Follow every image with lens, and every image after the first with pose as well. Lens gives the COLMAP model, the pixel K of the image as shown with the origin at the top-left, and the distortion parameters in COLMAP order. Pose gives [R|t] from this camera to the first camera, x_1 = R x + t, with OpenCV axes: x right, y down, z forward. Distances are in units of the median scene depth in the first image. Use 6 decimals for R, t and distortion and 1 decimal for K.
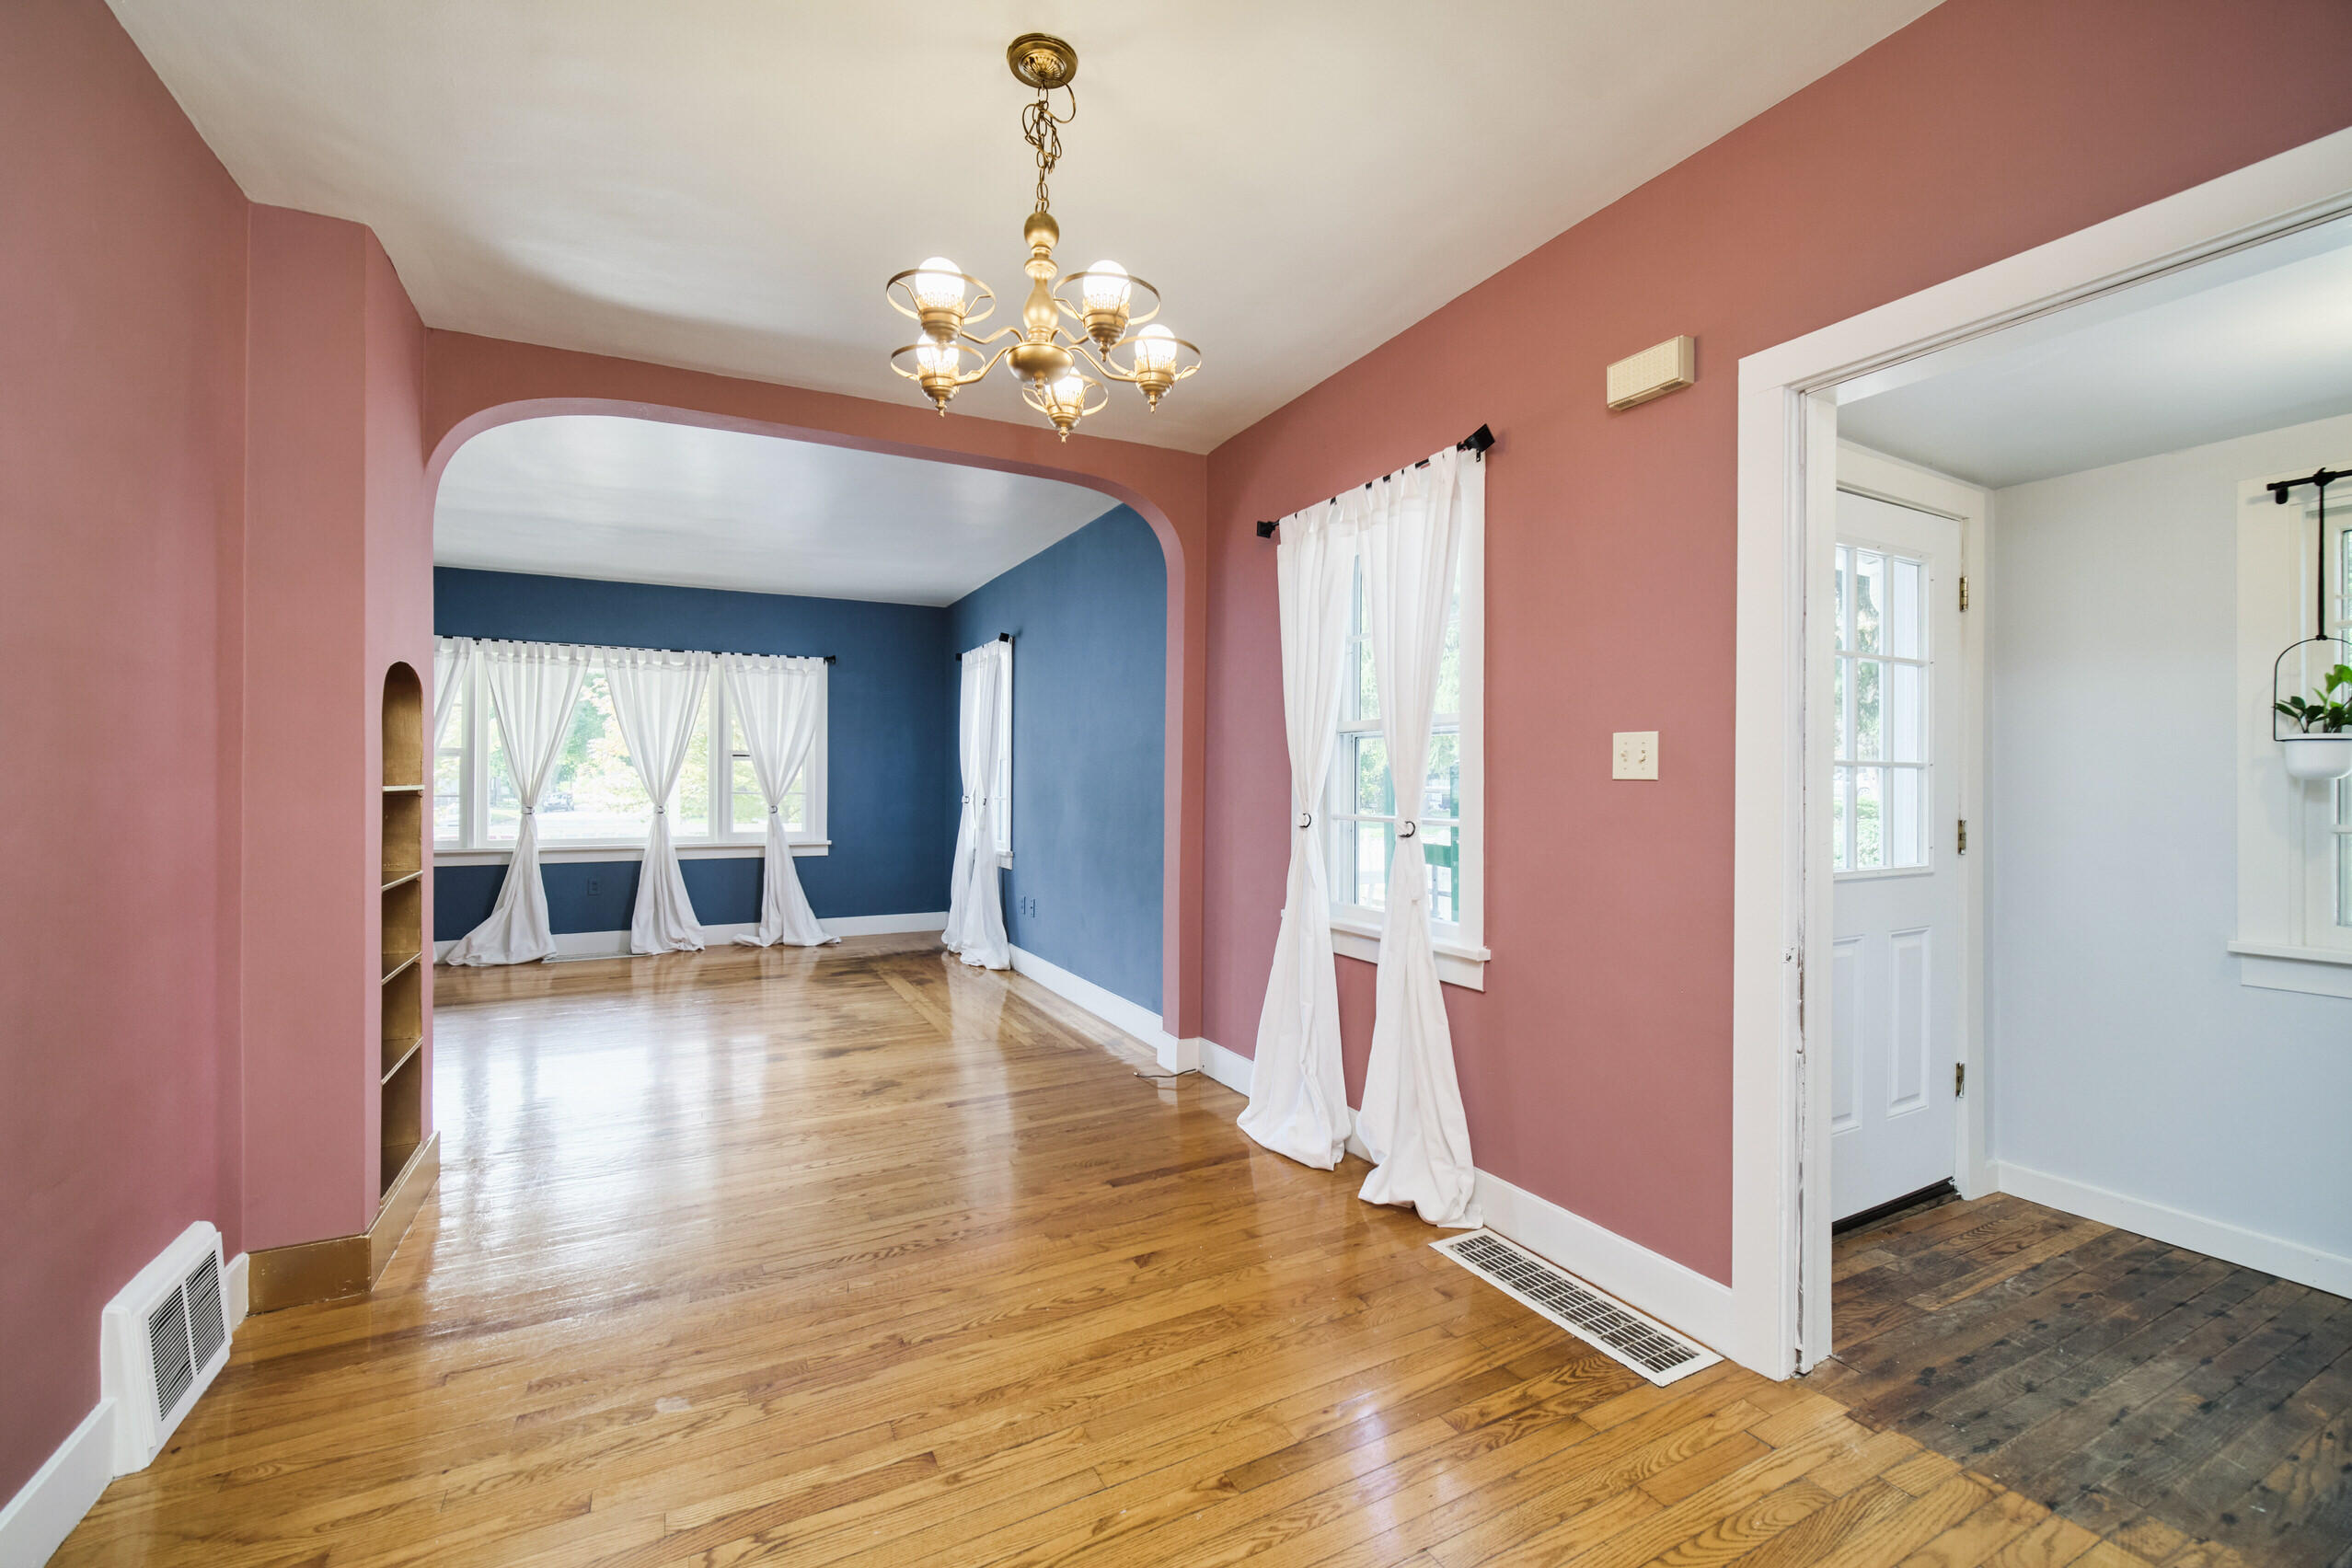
lens RADIAL K [[989.7, 0, 1181.4], [0, 989.7, 775.3], [0, 0, 1]] dist [0.013670, -0.000057]
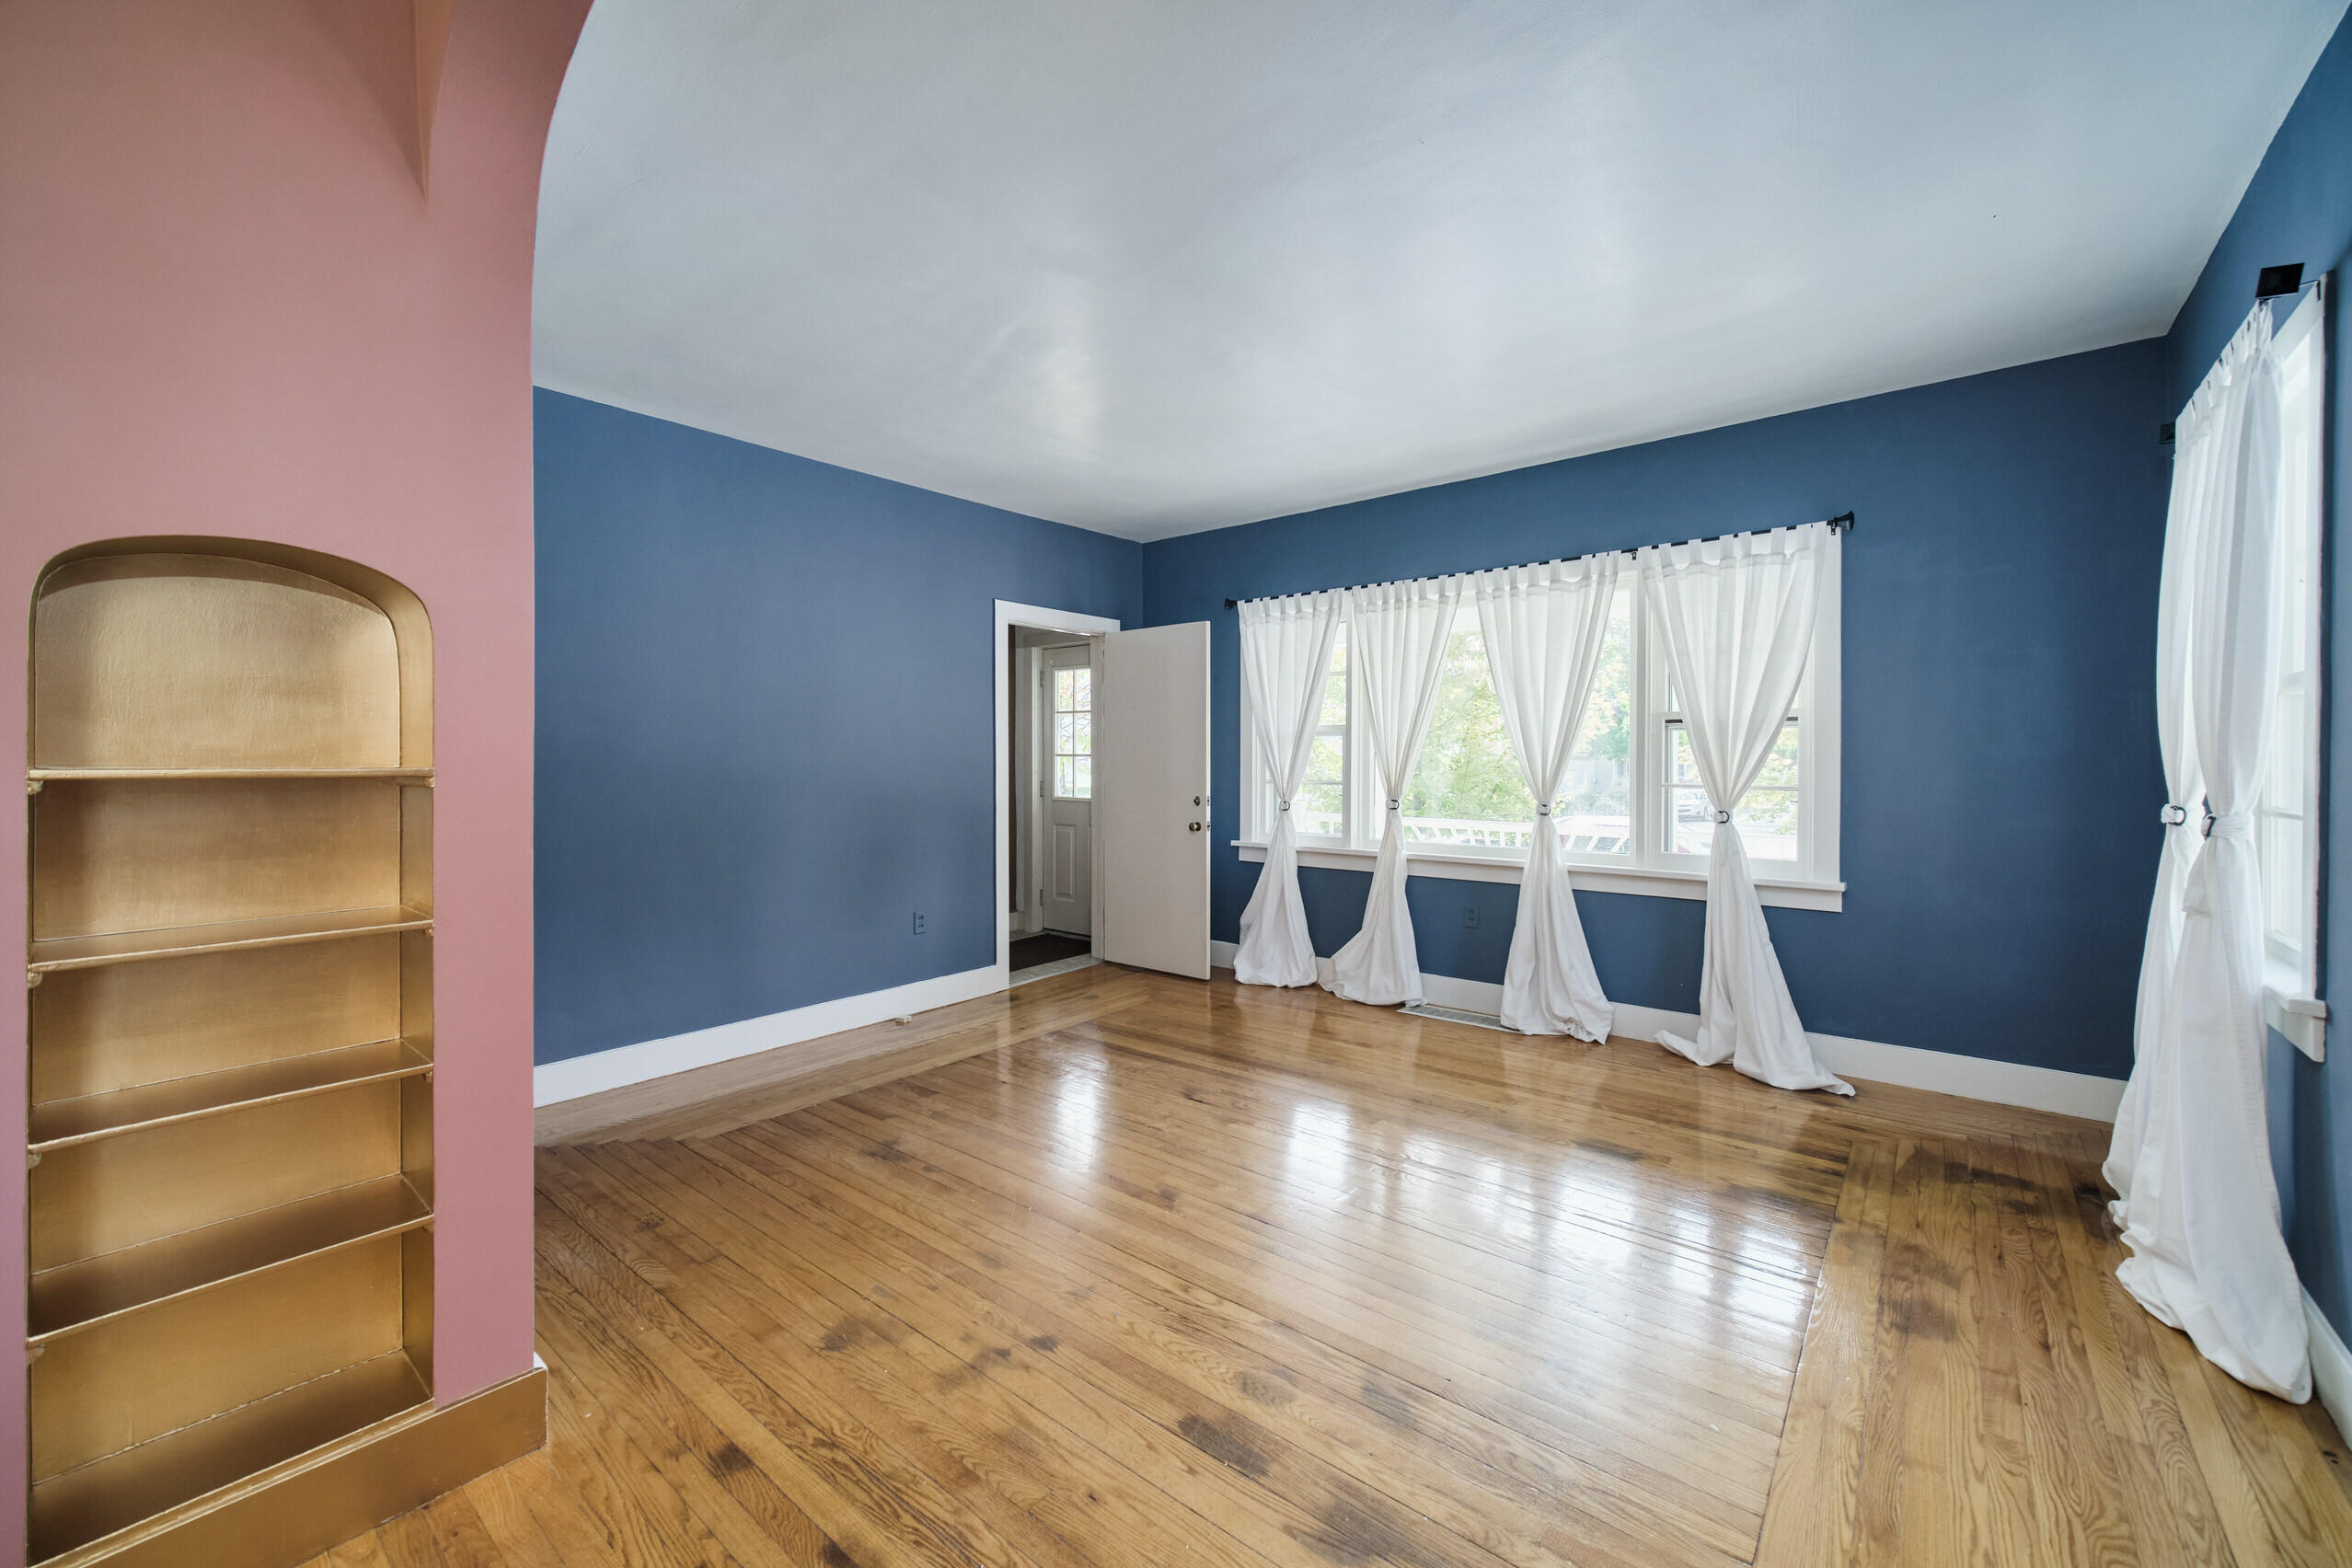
lens RADIAL K [[936.3, 0, 1253.2], [0, 936.3, 772.0], [0, 0, 1]] dist [0.011077, -0.000090]
pose [[0.423507, 0.004642, -0.905881, -0.052921], [0.005472, 0.999956, 0.007682, 0.004679], [0.905876, -0.008211, 0.423462, 0.572109]]
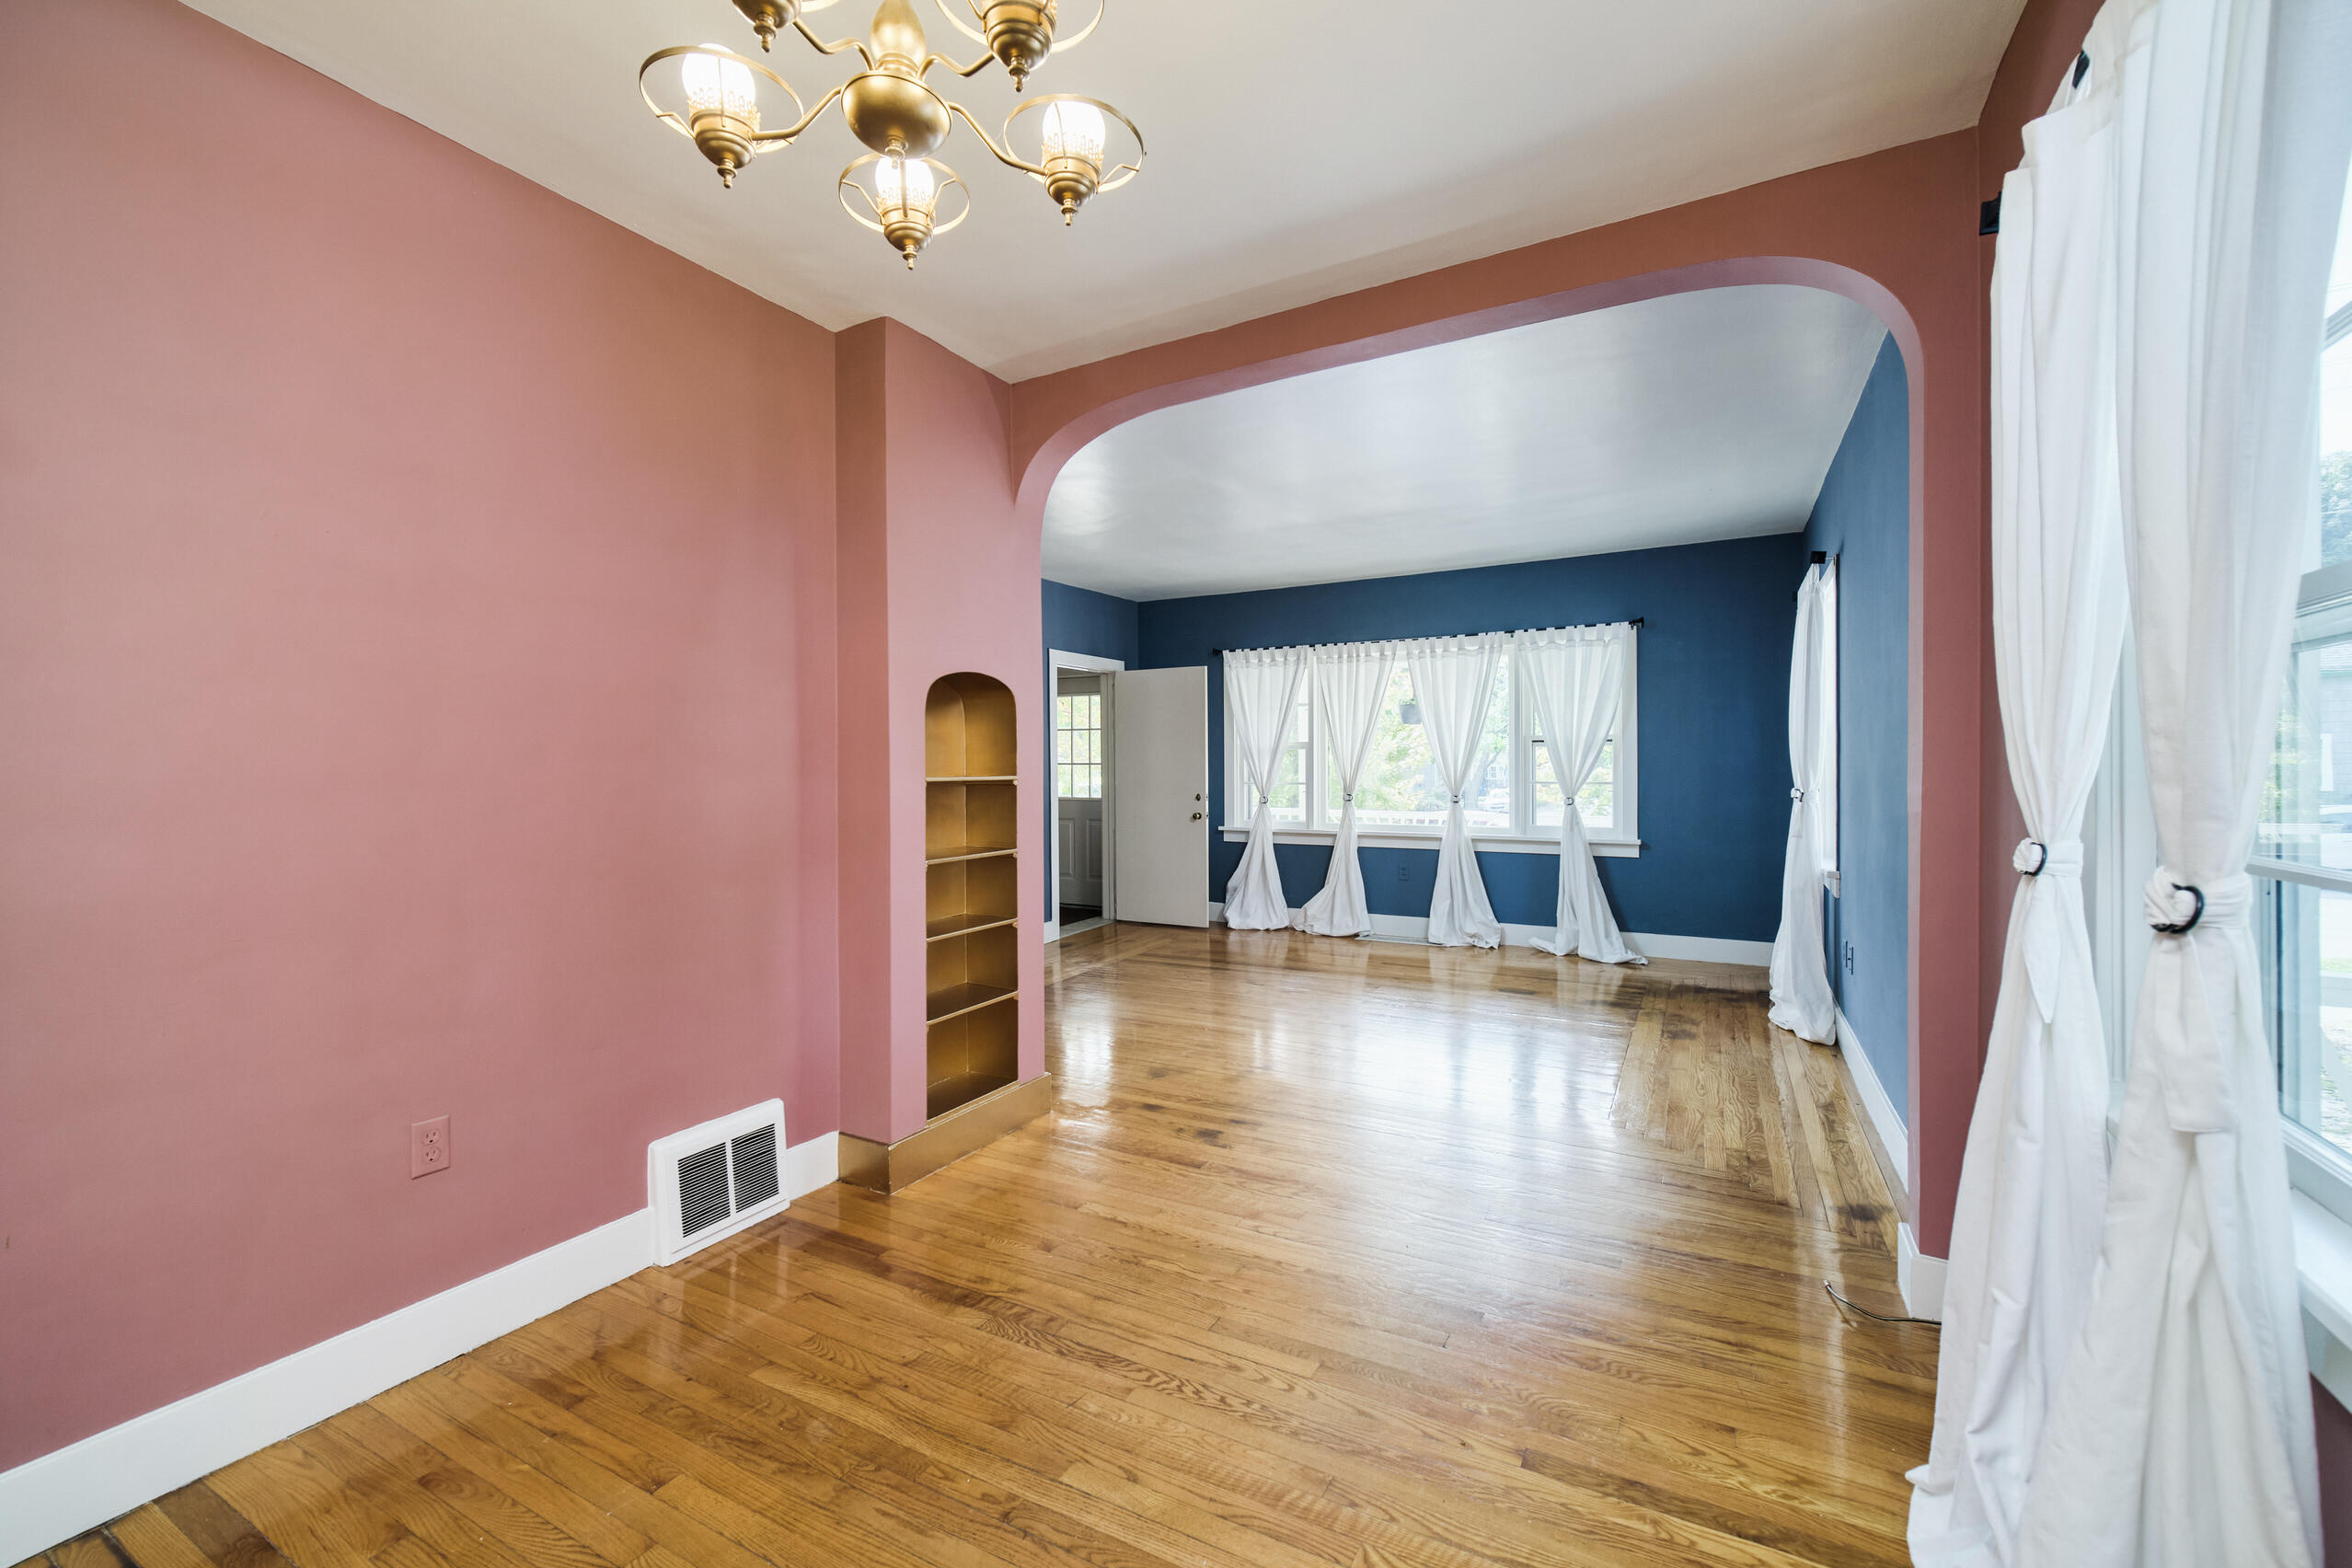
lens RADIAL K [[989.7, 0, 1181.4], [0, 989.7, 775.3], [0, 0, 1]] dist [0.013670, -0.000057]
pose [[0.549620, -0.000443, -0.835414, 0.143423], [0.011341, 0.999912, 0.006931, 0.001350], [0.835338, -0.013284, 0.549577, 0.238006]]
